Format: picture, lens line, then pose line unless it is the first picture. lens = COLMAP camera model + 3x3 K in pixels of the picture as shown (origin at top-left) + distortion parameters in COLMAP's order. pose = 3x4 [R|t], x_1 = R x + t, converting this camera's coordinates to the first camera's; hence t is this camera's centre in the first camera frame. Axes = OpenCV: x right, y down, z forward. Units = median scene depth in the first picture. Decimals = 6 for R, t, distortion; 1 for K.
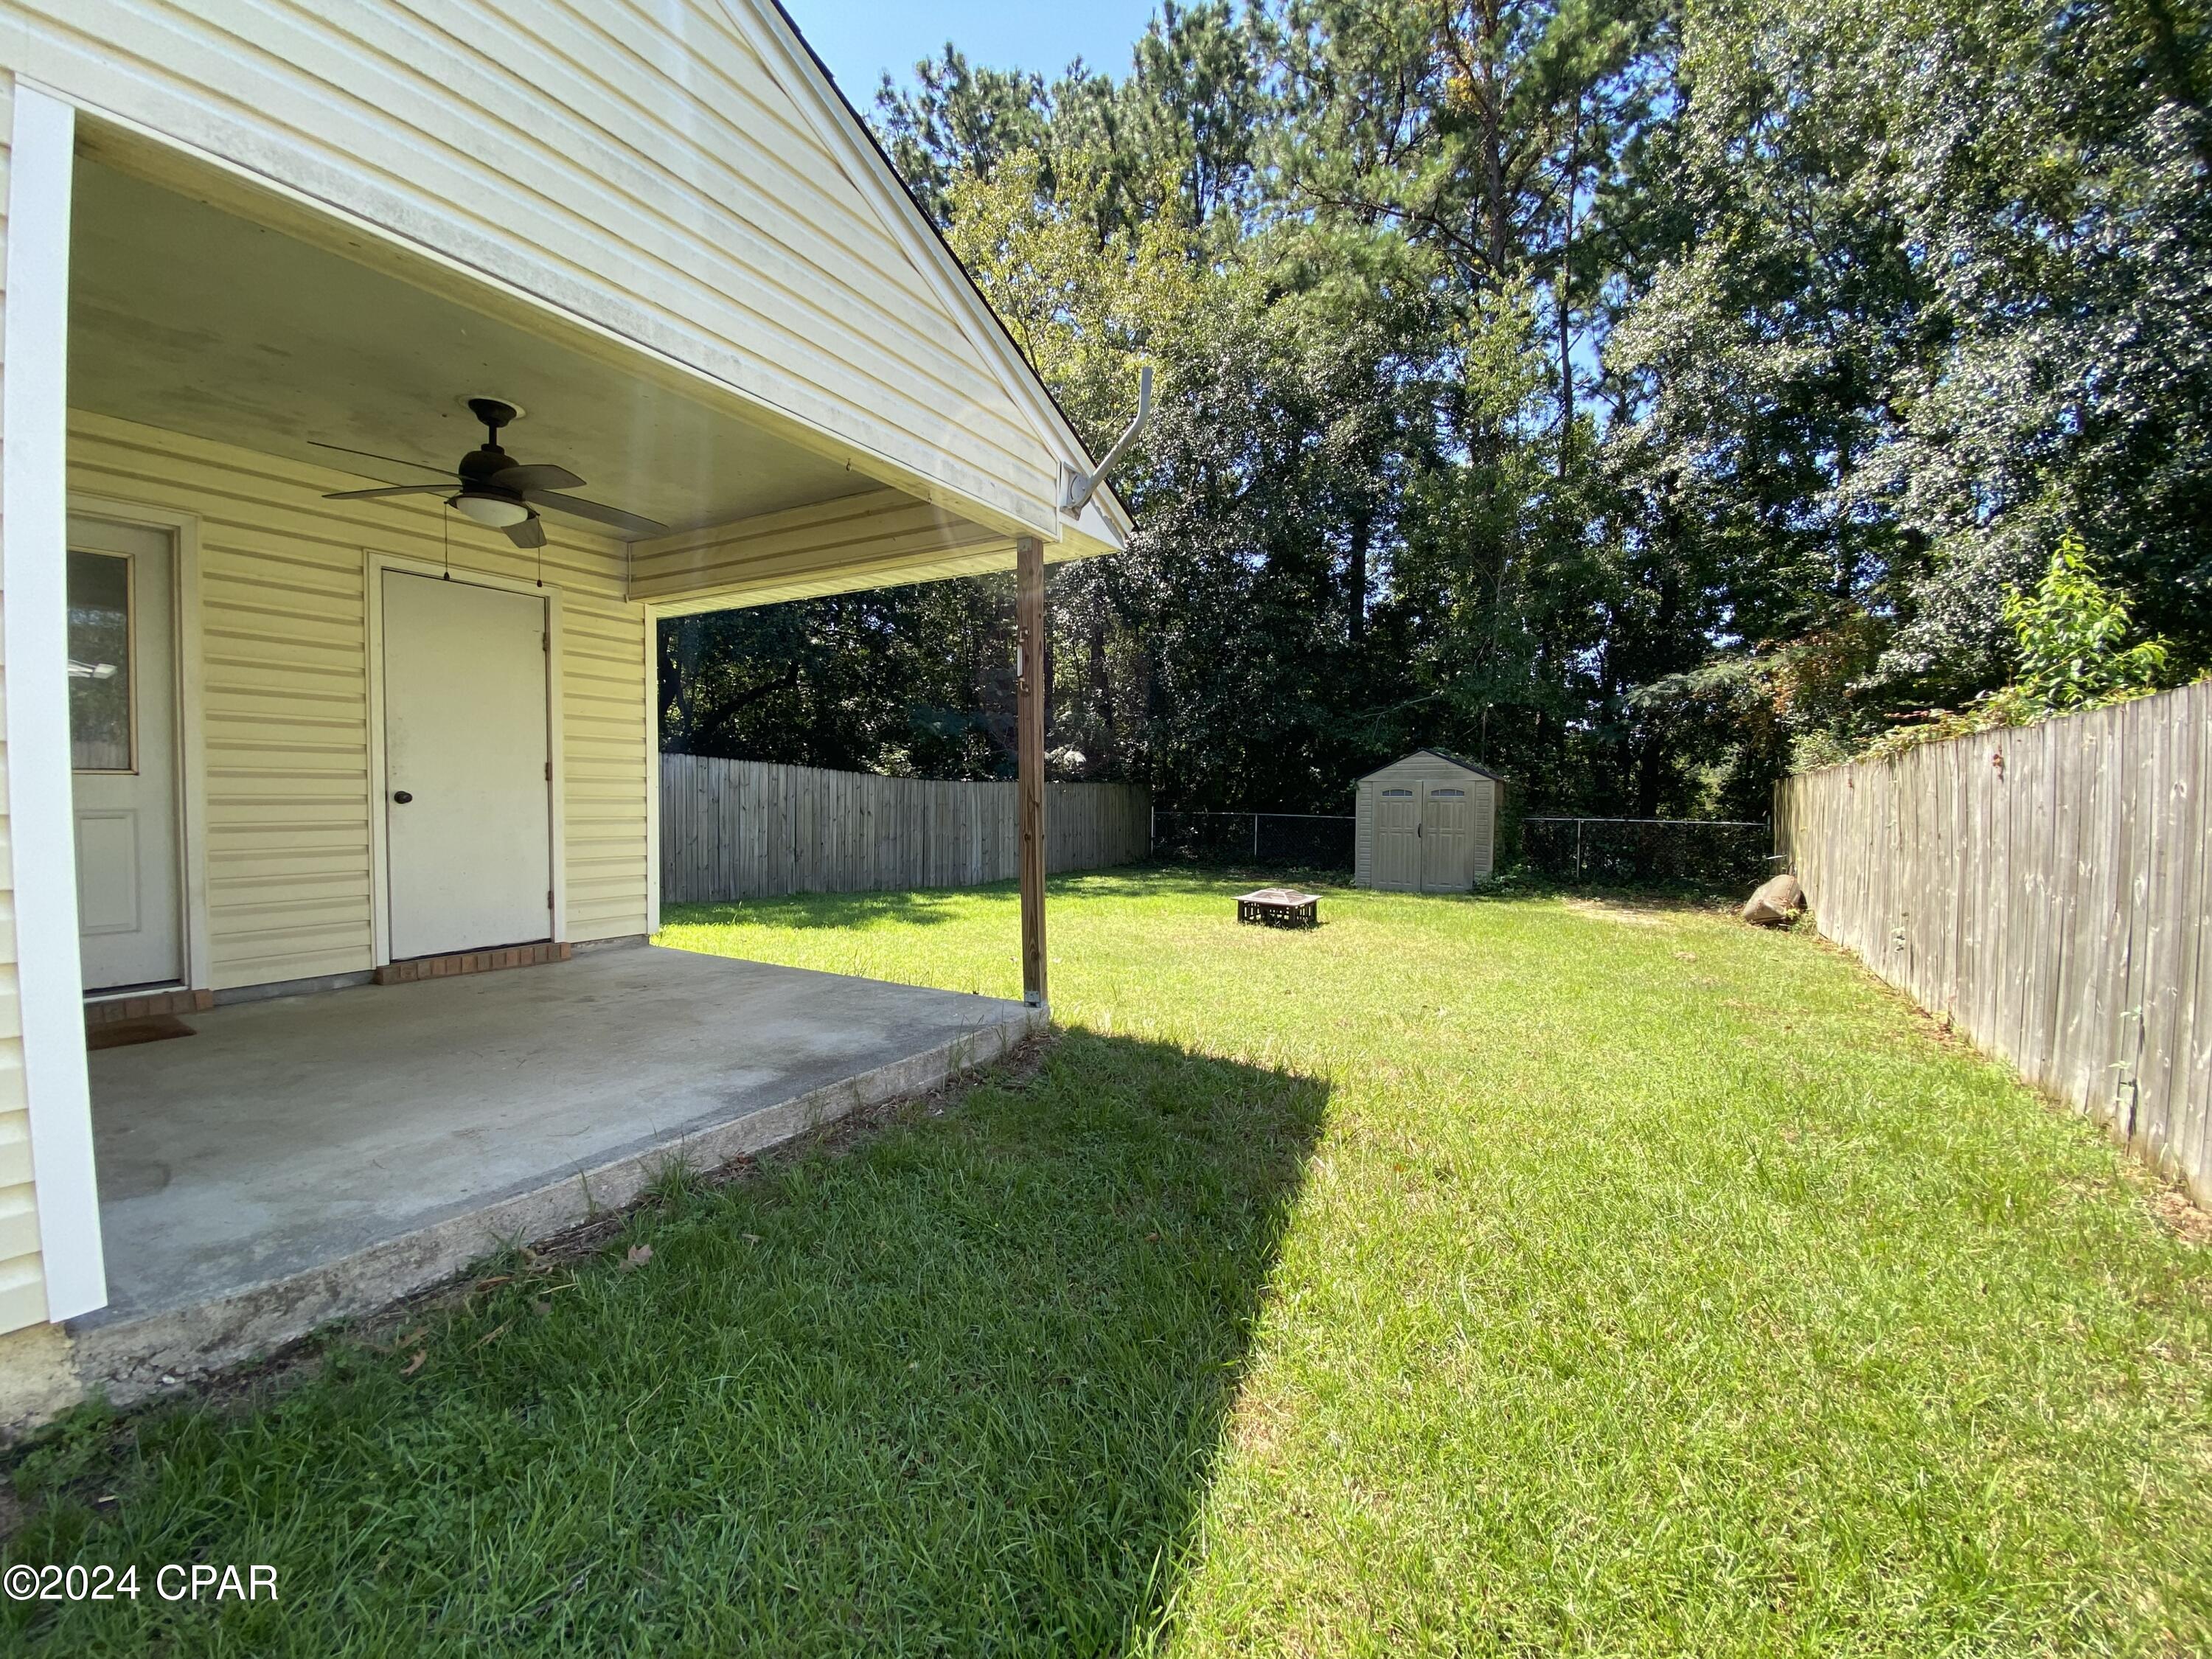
lens RADIAL K [[908.6, 0, 1122.3], [0, 908.6, 830.6], [0, 0, 1]] dist [0.020939, -0.017311]
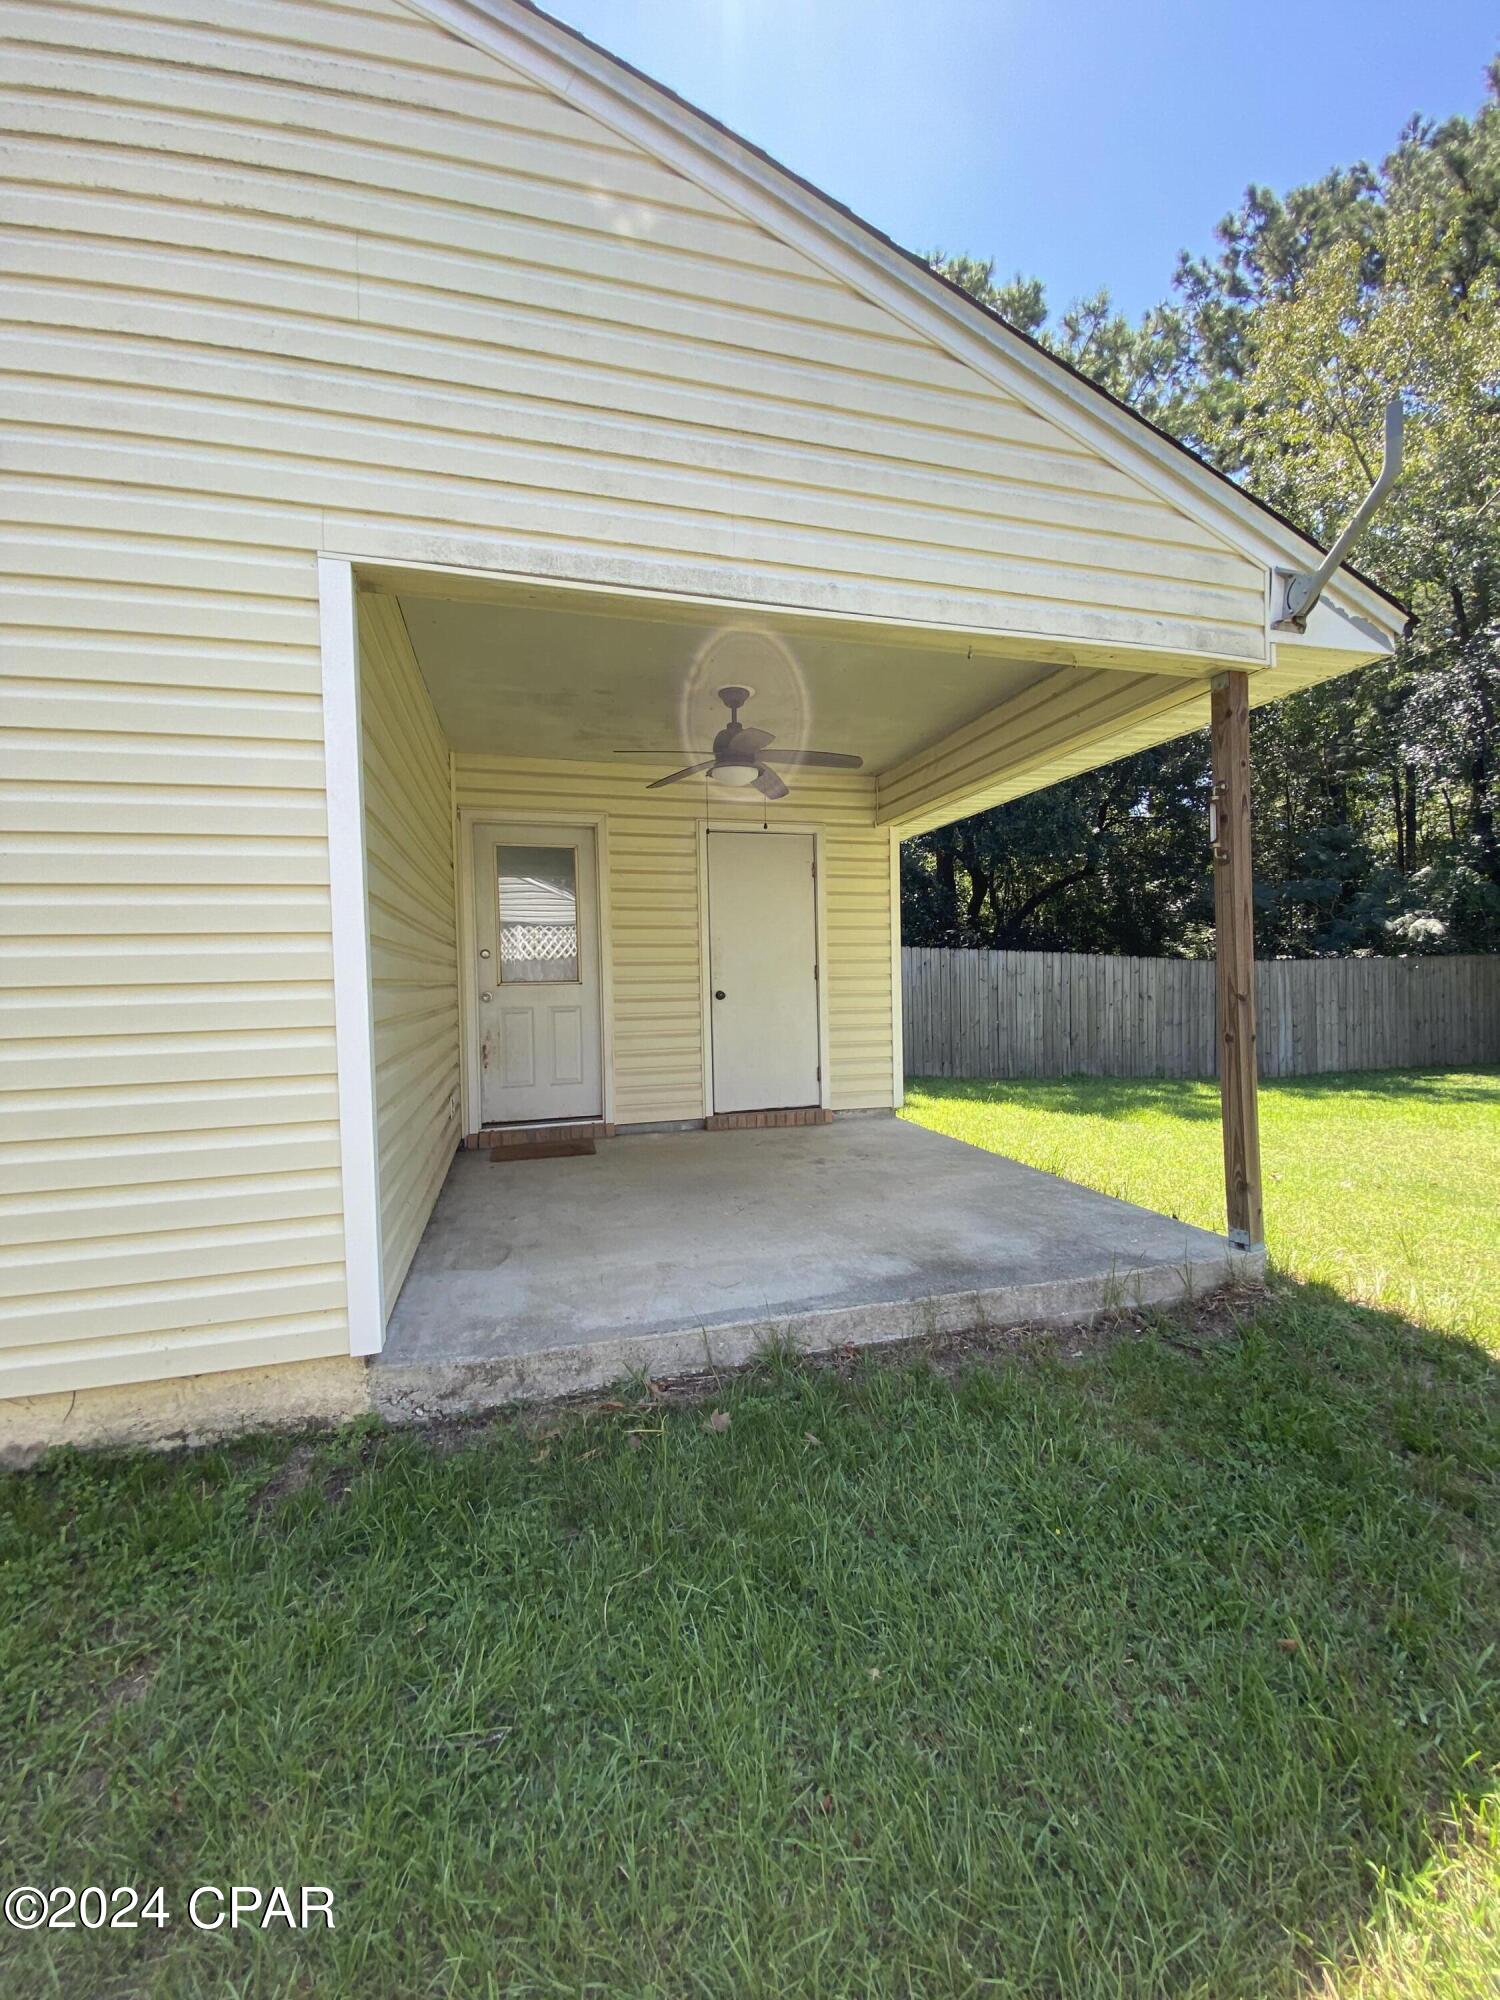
lens RADIAL K [[821.5, 0, 741.5], [0, 821.5, 994.0], [0, 0, 1]] dist [0.020939, -0.017311]
pose [[0.712449, -0.009975, -0.701653, 0.095711], [-0.003372, 0.999839, -0.017638, -0.016033], [0.701716, 0.014932, 0.712300, 0.149764]]
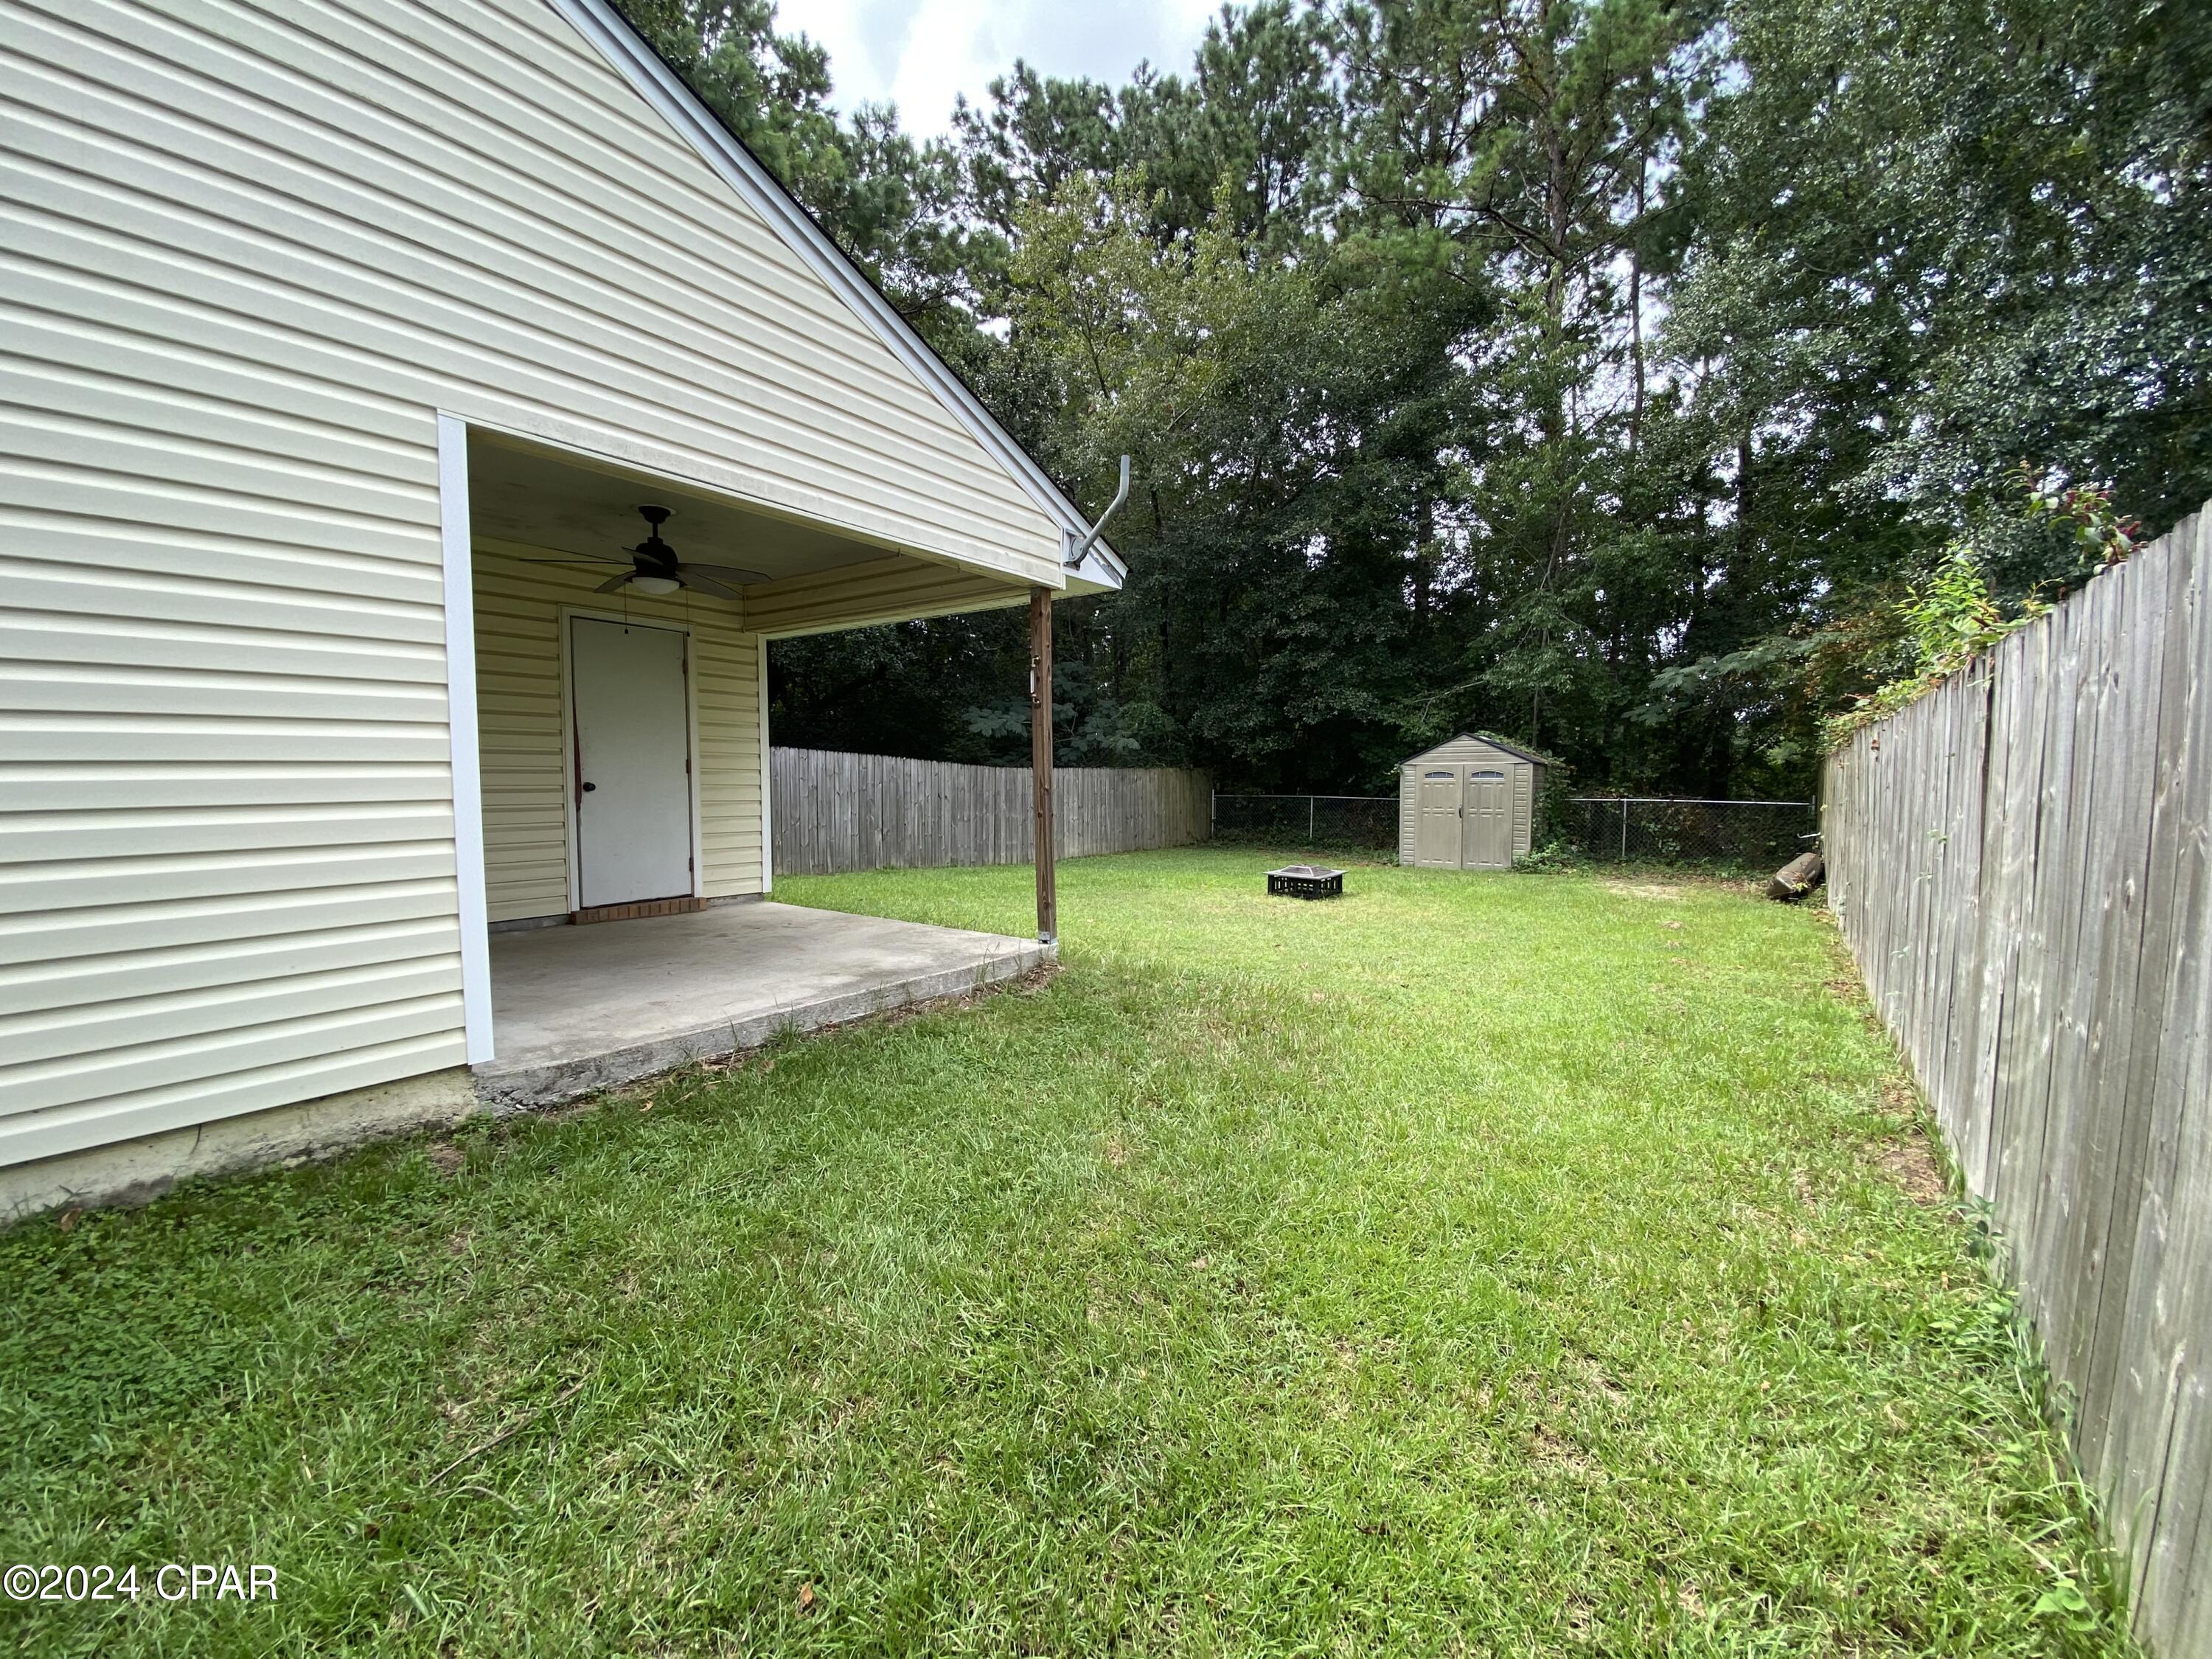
lens RADIAL K [[908.6, 0, 1128.0], [0, 908.6, 843.2], [0, 0, 1]] dist [0.020939, -0.017311]
pose [[0.995916, -0.000149, -0.090287, 0.129732], [0.003035, 0.999489, 0.031829, 0.006765], [0.090236, -0.031973, 0.995407, -0.274528]]
